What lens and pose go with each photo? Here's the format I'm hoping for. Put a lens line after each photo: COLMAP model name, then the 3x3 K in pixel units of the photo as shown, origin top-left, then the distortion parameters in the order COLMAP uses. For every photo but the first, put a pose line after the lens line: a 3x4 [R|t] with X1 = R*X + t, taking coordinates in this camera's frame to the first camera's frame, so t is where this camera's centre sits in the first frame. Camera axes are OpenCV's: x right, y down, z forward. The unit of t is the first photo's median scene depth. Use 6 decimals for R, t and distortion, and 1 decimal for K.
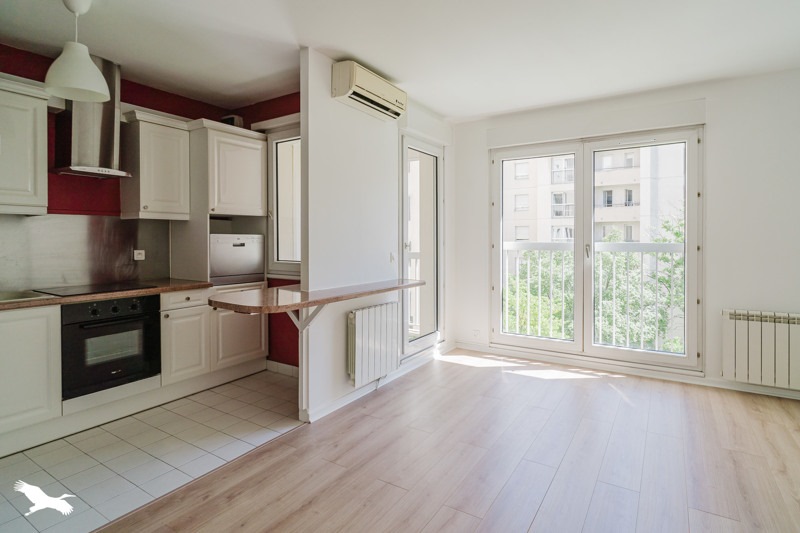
lens RADIAL K [[425.3, 0, 396.5], [0, 425.3, 240.7], [0, 0, 1]] dist [0.002092, 0.000181]
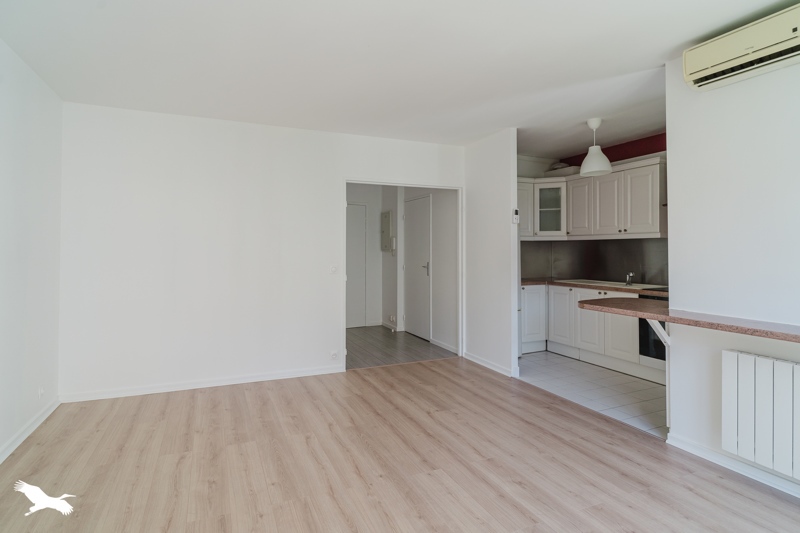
lens RADIAL K [[417.9, 0, 397.4], [0, 417.9, 244.4], [0, 0, 1]] dist [0.001349, 0.000115]
pose [[-0.542476, -0.011051, -0.839999, 0.870609], [-0.006028, 0.999939, -0.009262, -0.014573], [0.840050, 0.000039, -0.542509, 0.917102]]
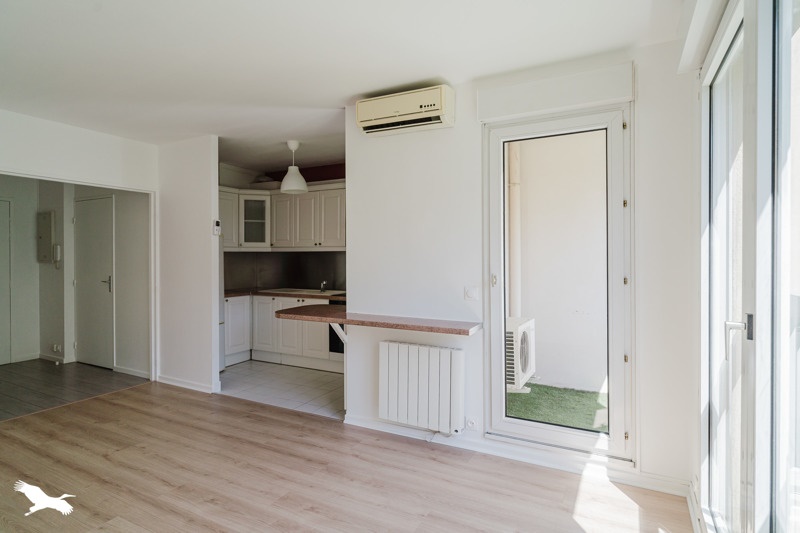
lens RADIAL K [[418.1, 0, 399.6], [0, 418.1, 259.9], [0, 0, 1]] dist [0.002114, -0.000409]
pose [[0.092177, 0.007186, -0.995717, 0.889816], [-0.007050, 0.999954, 0.006563, -0.031940], [0.995718, 0.006415, 0.092224, 0.955650]]
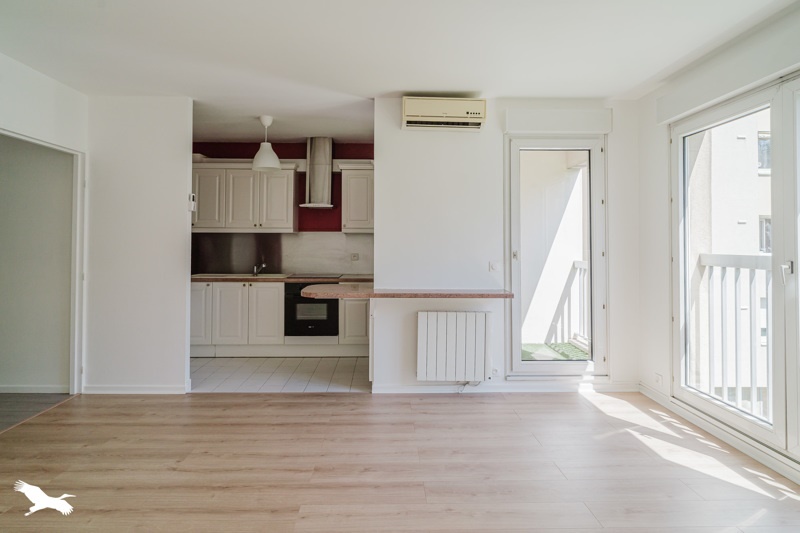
lens RADIAL K [[418.0, 0, 386.6], [0, 418.0, 238.5], [0, 0, 1]] dist [0.001432, -0.000180]
pose [[0.556374, -0.010899, -0.830860, 0.781991], [-0.010891, 0.999732, -0.020407, -0.004167], [0.830861, 0.020403, 0.556107, 0.309241]]
